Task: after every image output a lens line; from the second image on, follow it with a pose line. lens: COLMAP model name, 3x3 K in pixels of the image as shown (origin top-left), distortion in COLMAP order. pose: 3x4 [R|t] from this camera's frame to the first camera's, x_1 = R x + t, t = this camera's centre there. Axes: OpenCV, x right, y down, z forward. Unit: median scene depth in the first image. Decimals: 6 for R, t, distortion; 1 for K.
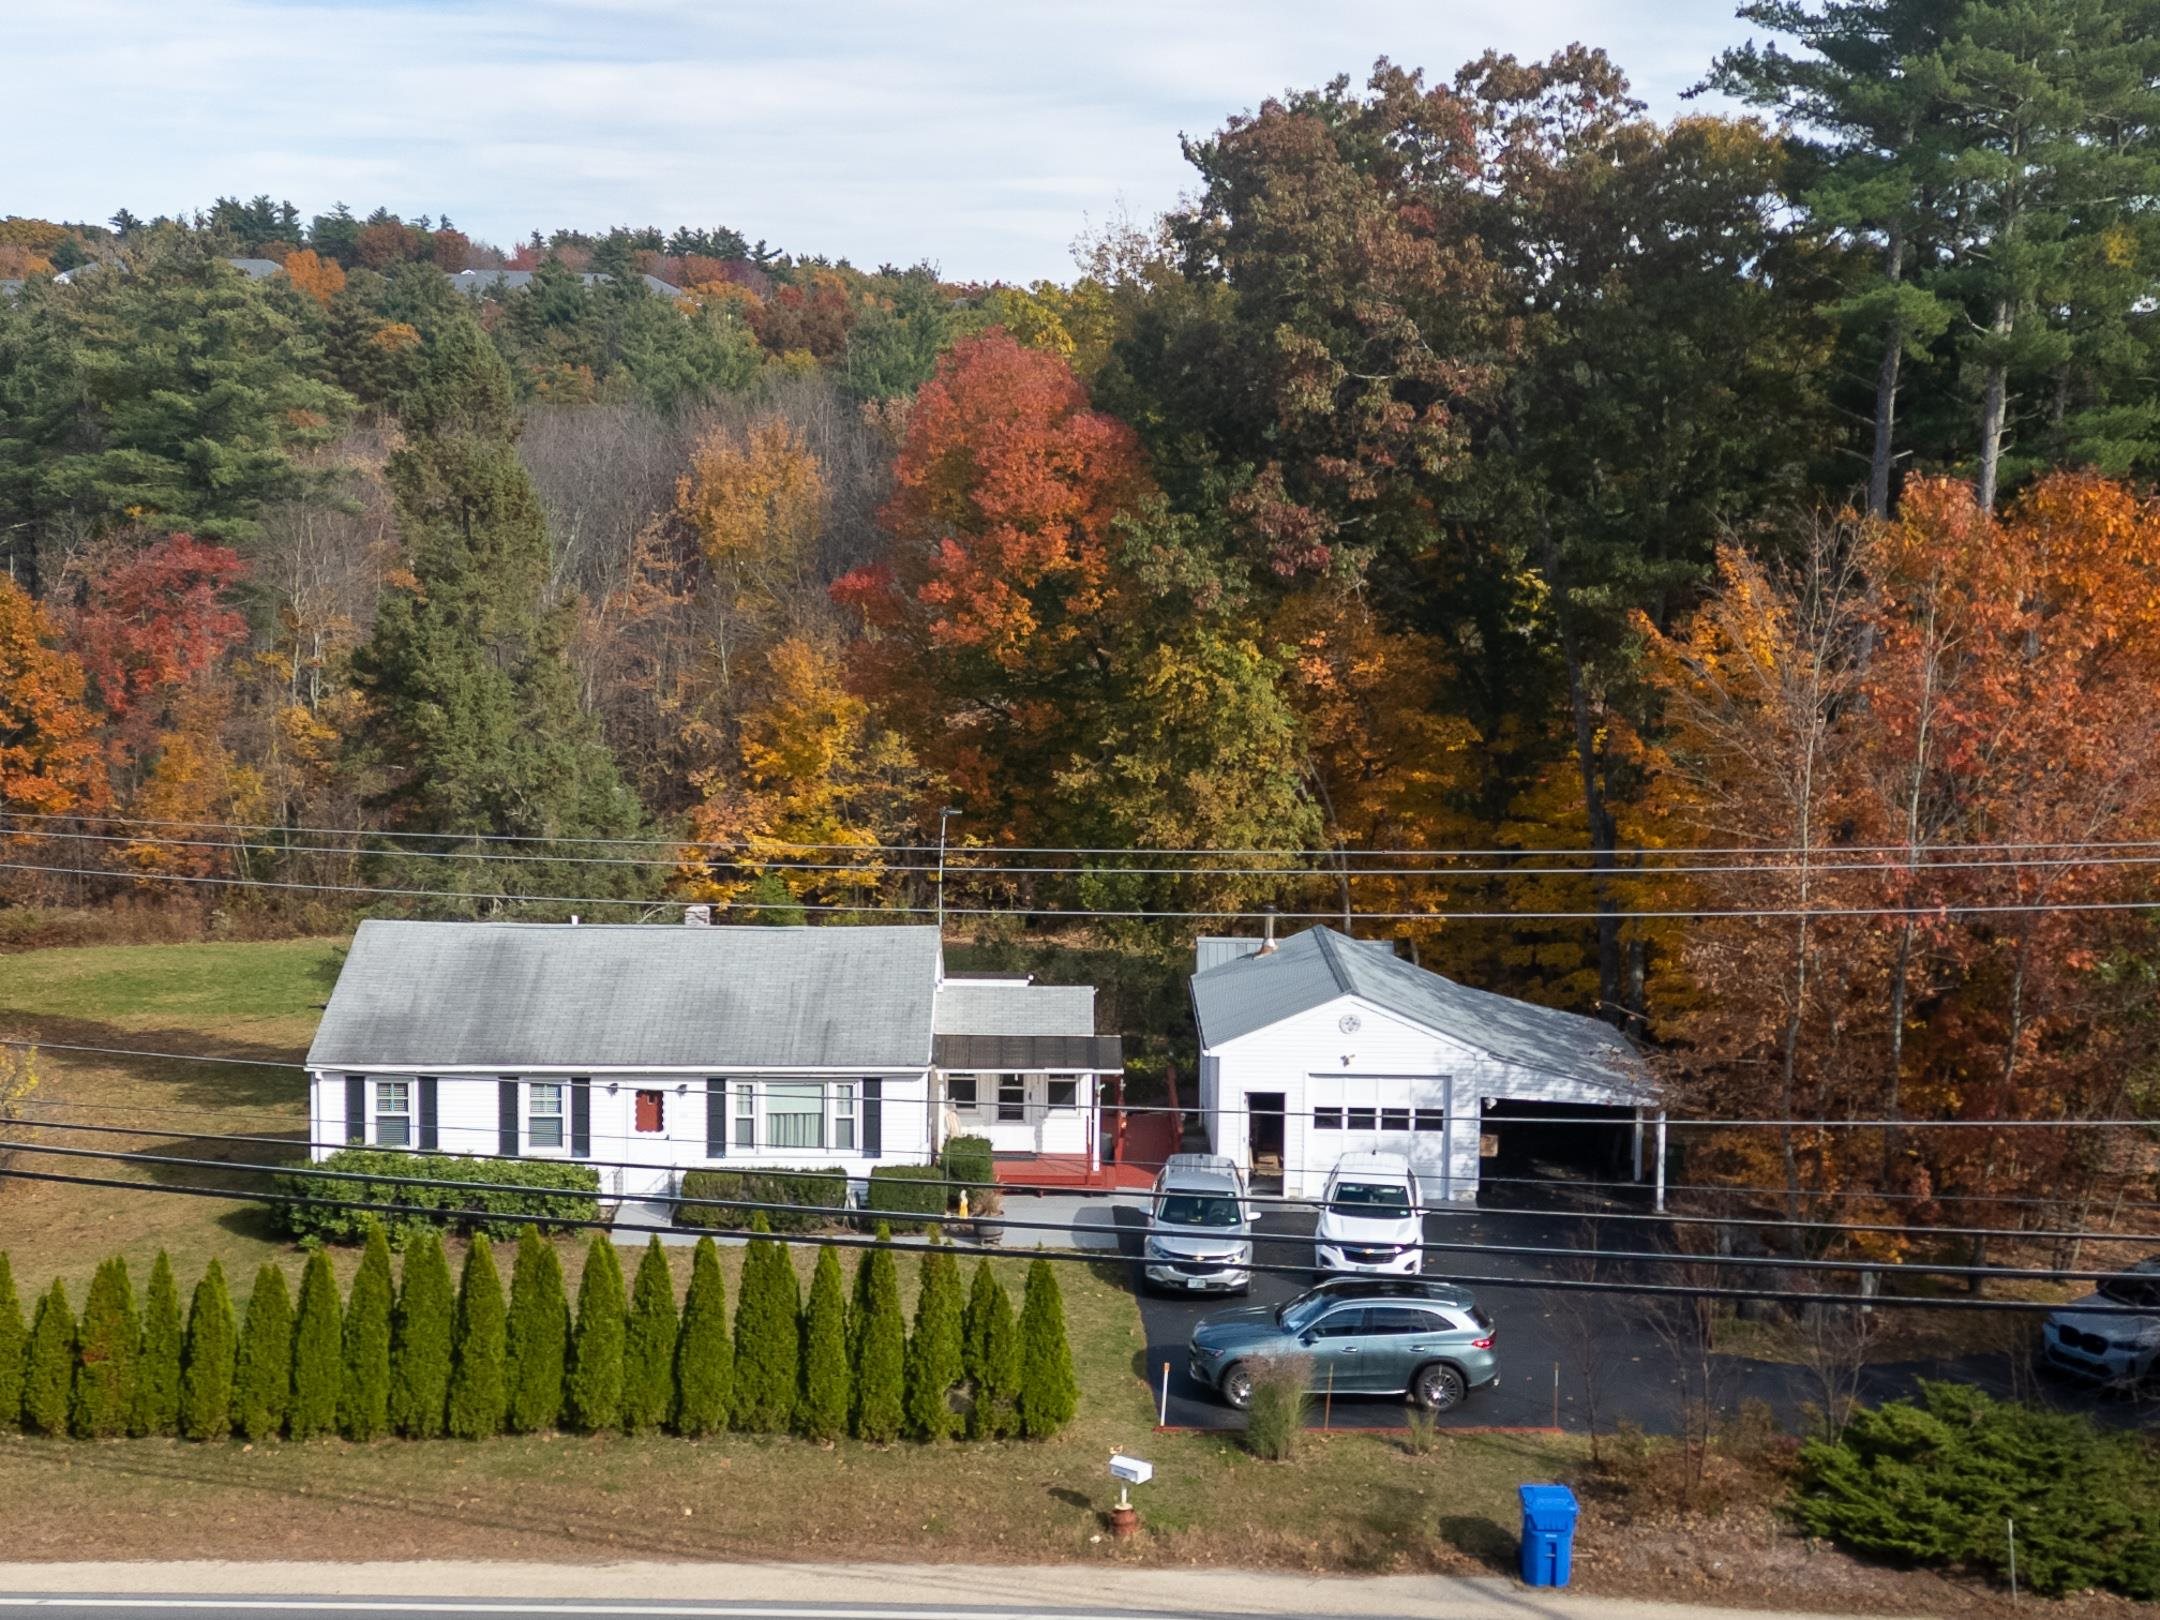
lens RADIAL K [[1519.5, 0, 1080.0], [0, 1519.5, 810.0], [0, 0, 1]] dist [0.037785, -0.000999]
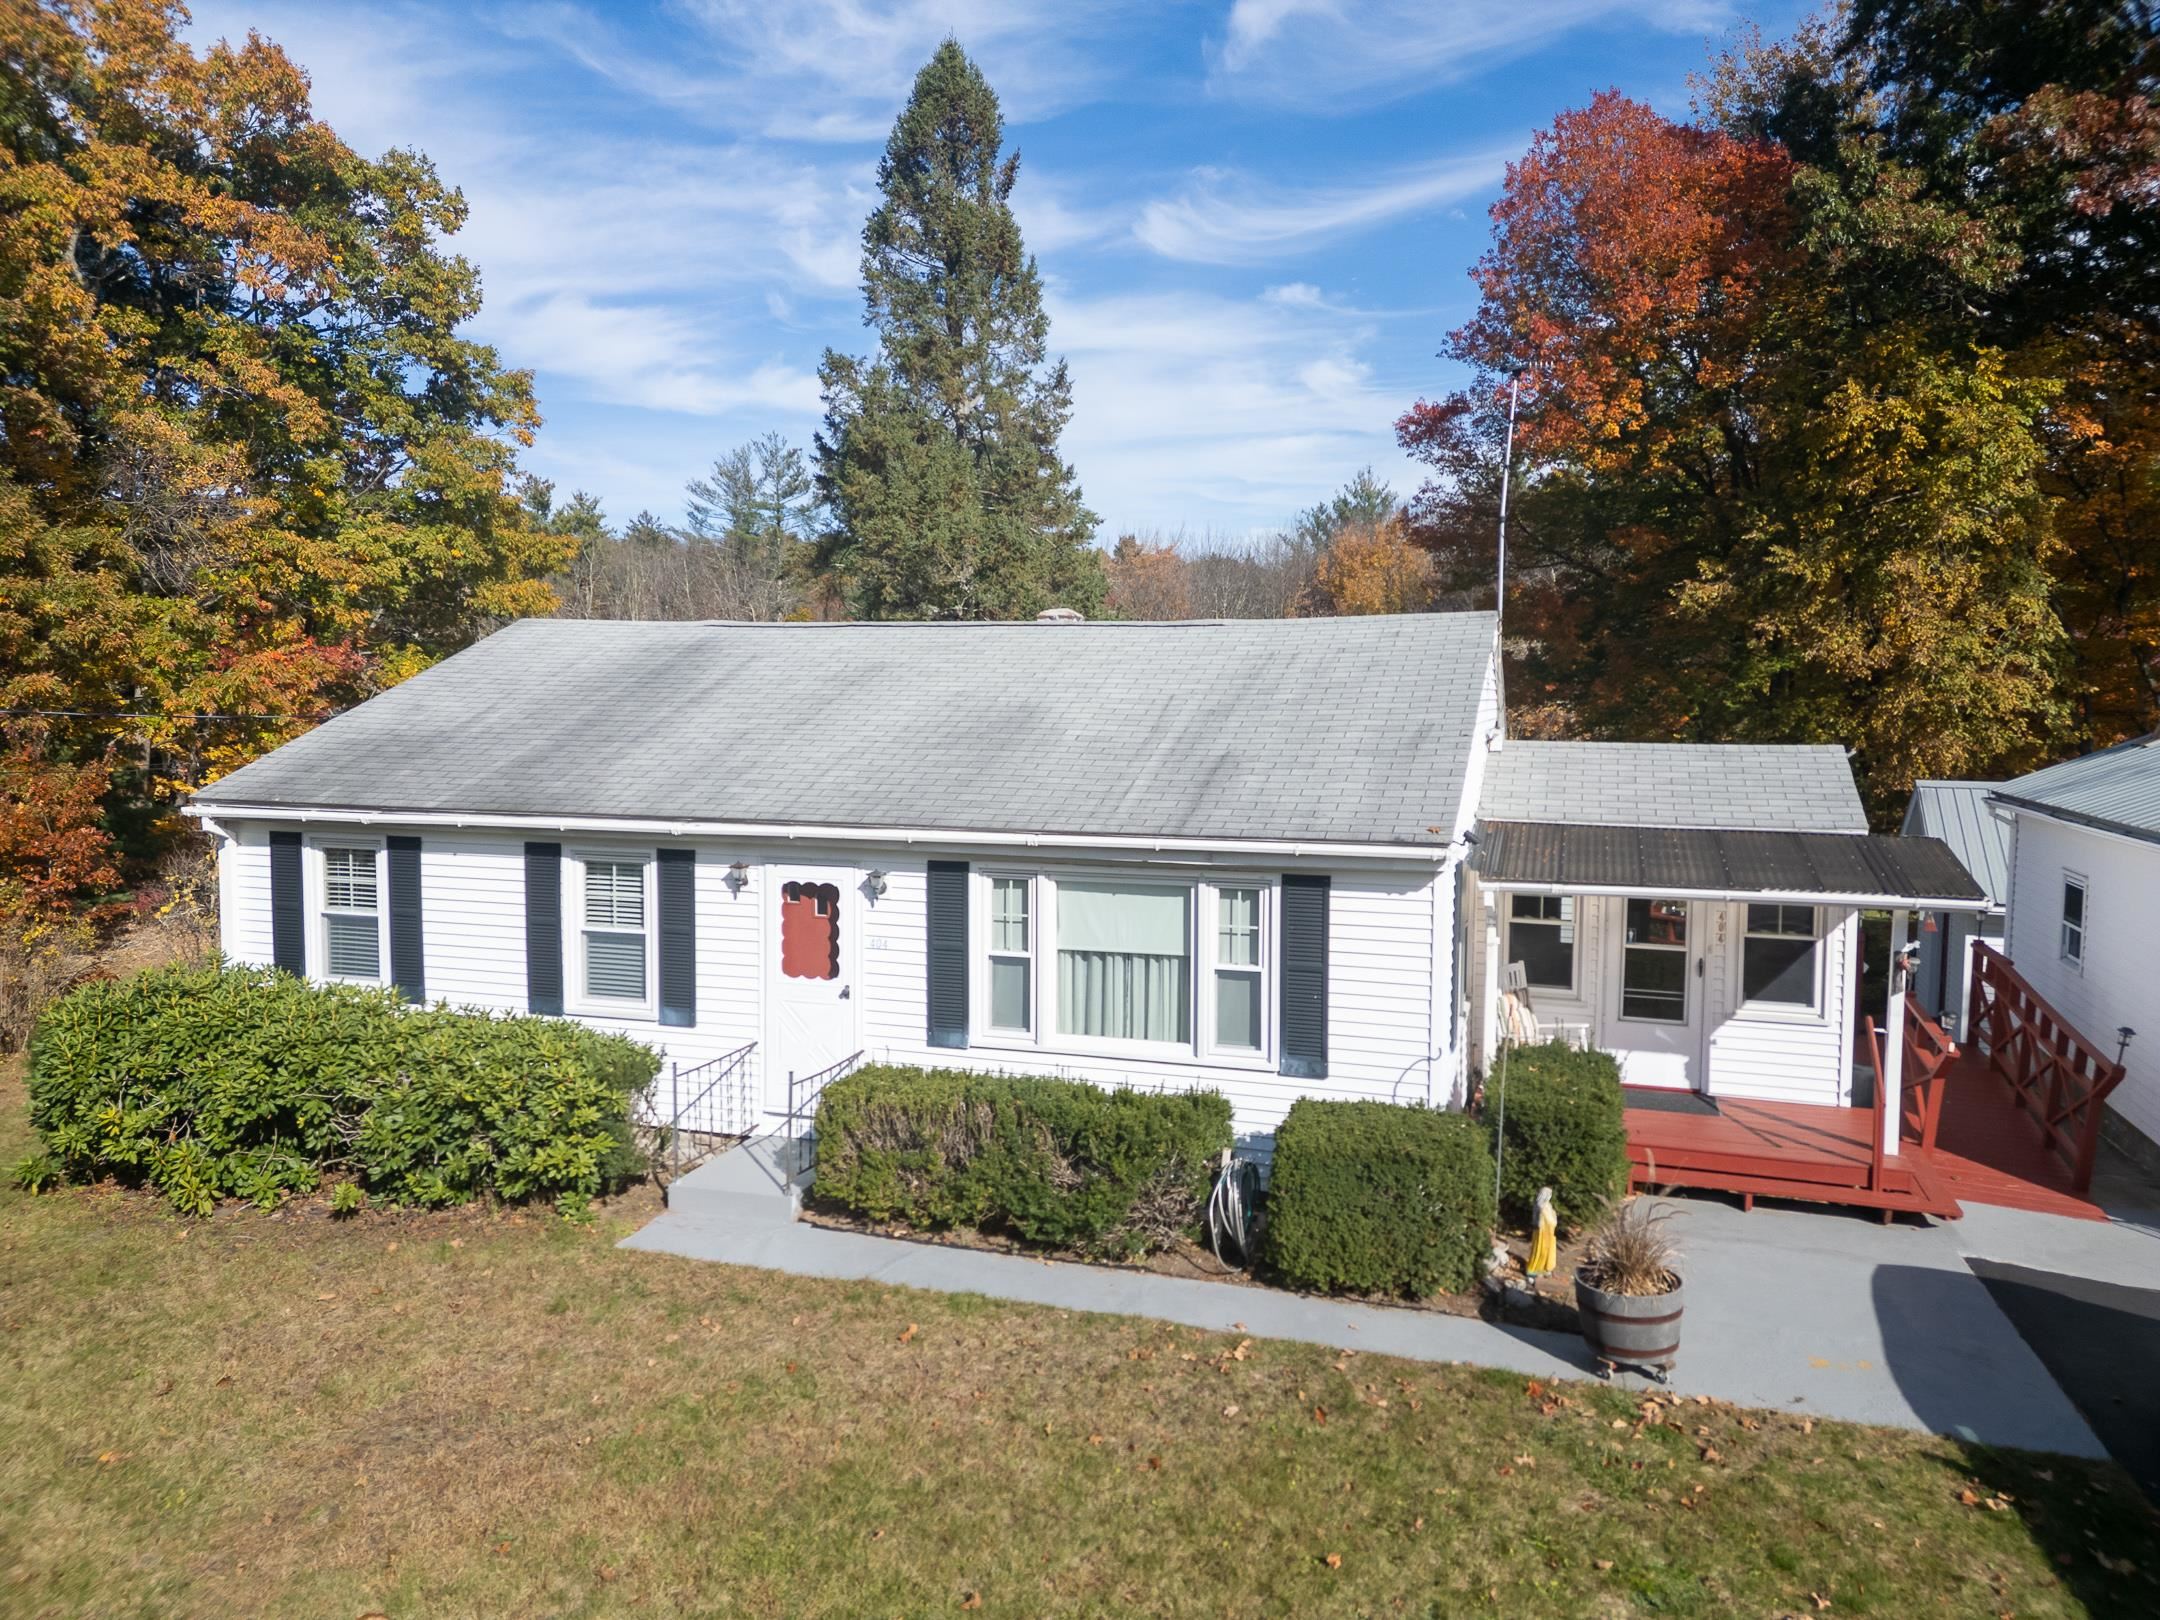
lens RADIAL K [[1790.8, 0, 1080.0], [0, 1790.8, 810.0], [0, 0, 1]] dist [0.284946, -0.633624]
pose [[0.947907, 0.029748, -0.317156, -0.042871], [-0.002444, 0.996280, 0.086144, 0.114783], [0.318539, -0.080881, 0.944453, 0.523478]]
